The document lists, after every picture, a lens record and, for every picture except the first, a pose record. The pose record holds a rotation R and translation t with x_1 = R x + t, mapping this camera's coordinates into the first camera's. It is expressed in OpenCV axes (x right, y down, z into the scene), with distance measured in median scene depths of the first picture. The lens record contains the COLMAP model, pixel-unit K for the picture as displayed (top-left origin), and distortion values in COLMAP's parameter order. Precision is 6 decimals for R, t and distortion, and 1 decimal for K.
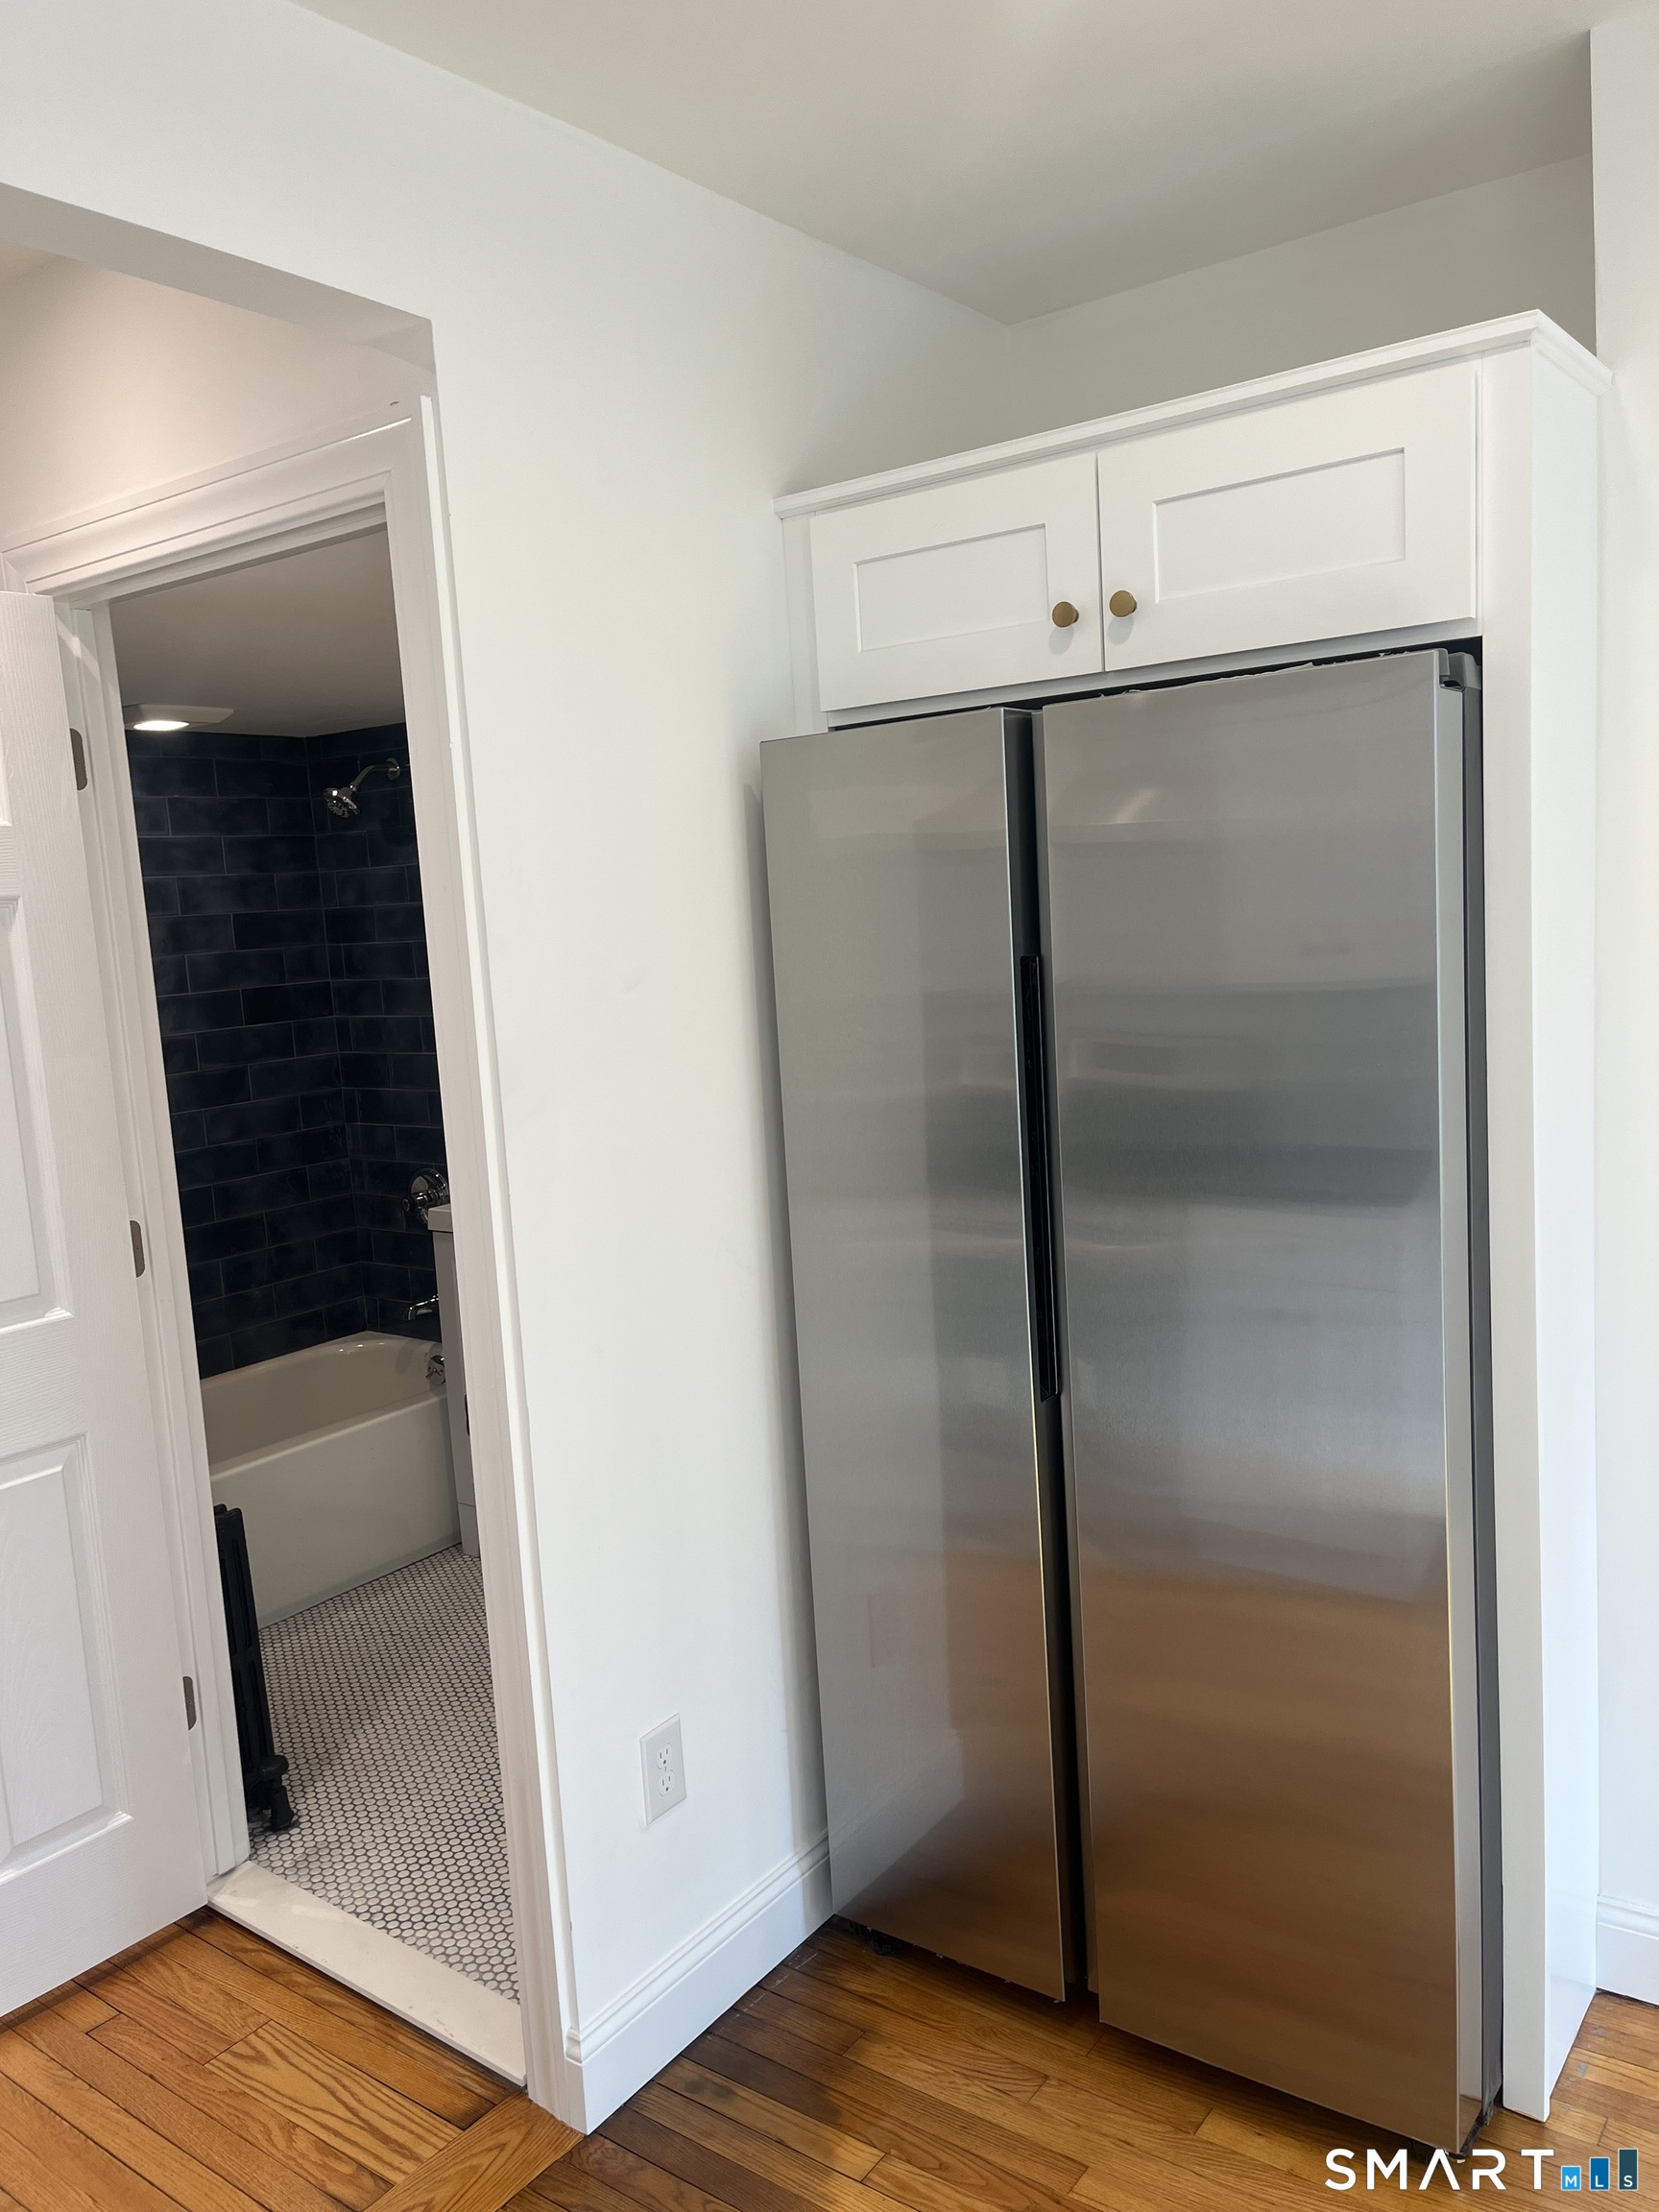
lens RADIAL K [[1671.4, 0, 808.6], [0, 1671.4, 1109.8], [0, 0, 1]] dist [0.058806, -0.076573]
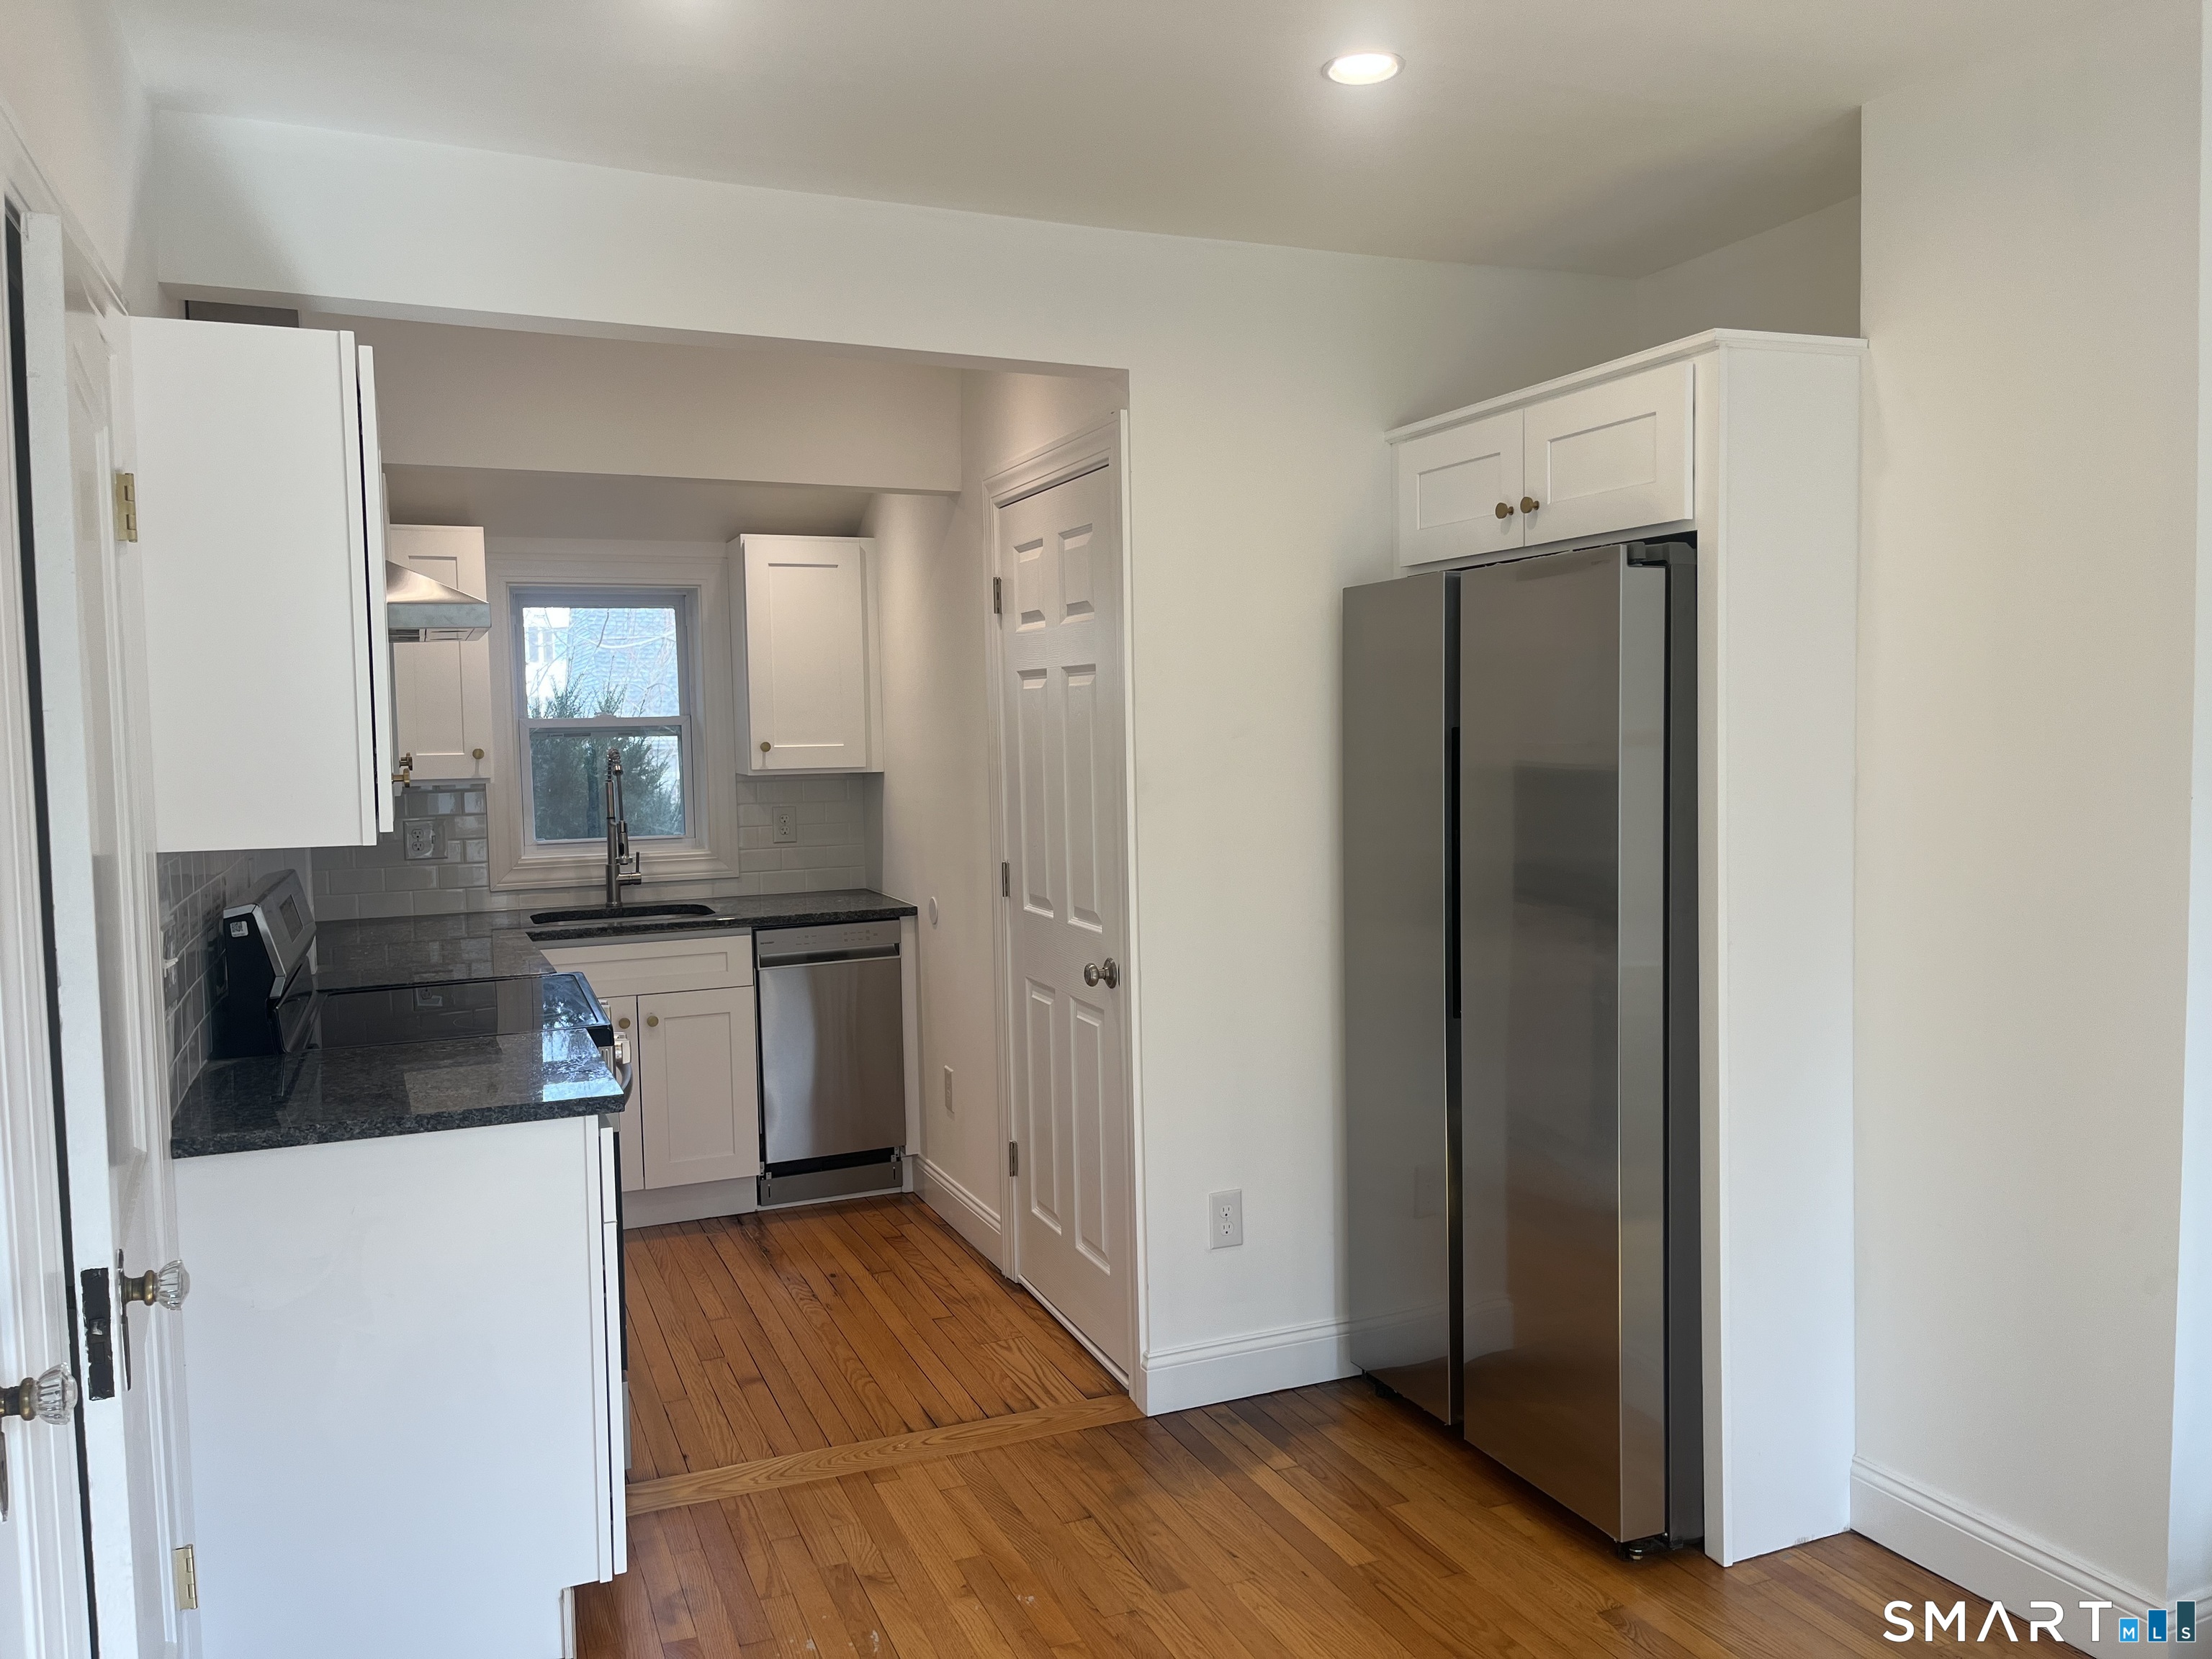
lens RADIAL K [[1666.3, 0, 1118.1], [0, 1666.3, 814.0], [0, 0, 1]] dist [0.077776, -0.108501]
pose [[0.864447, 0.072562, -0.497460, 0.623353], [-0.095497, 0.995213, -0.020781, 0.049898], [0.493571, 0.065470, 0.867238, -0.492106]]
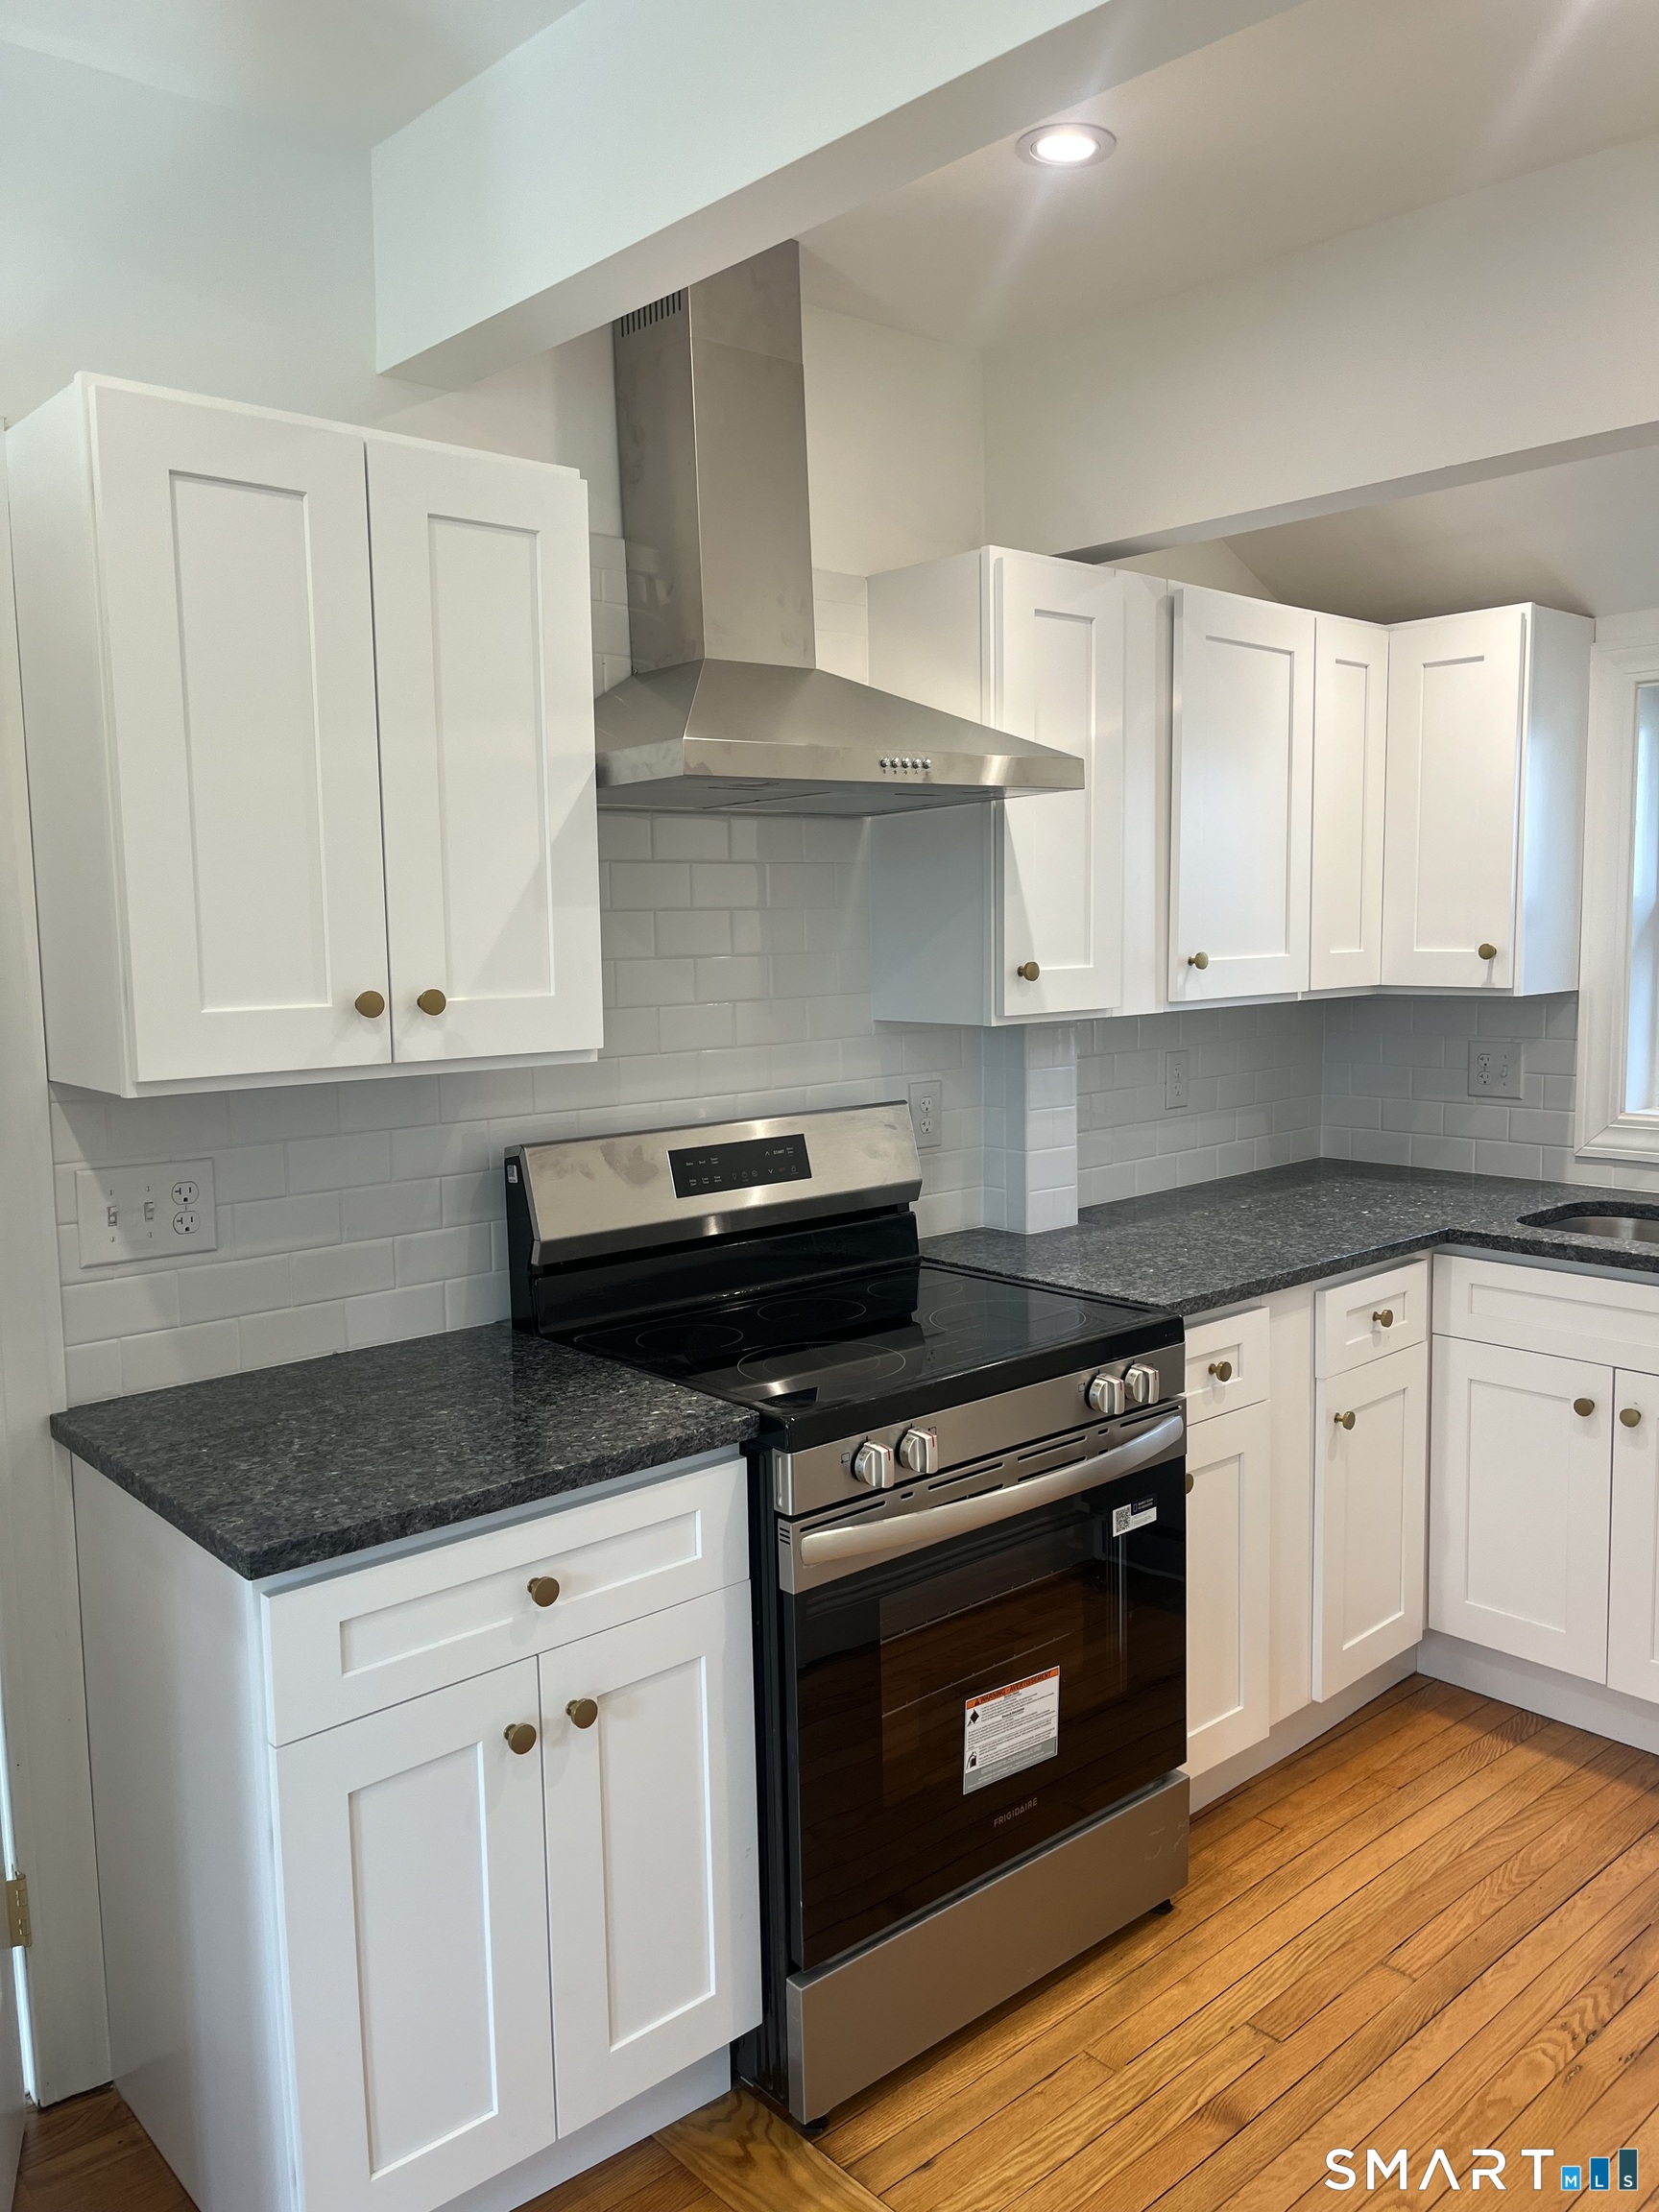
lens RADIAL K [[1643.0, 0, 827.6], [0, 1643.0, 1111.5], [0, 0, 1]] dist [0.070762, -0.098579]
pose [[-0.204908, 0.172127, -0.963527, 0.331306], [-0.090944, 0.976809, 0.193840, -0.090473], [0.974547, 0.127347, -0.184502, 0.758234]]
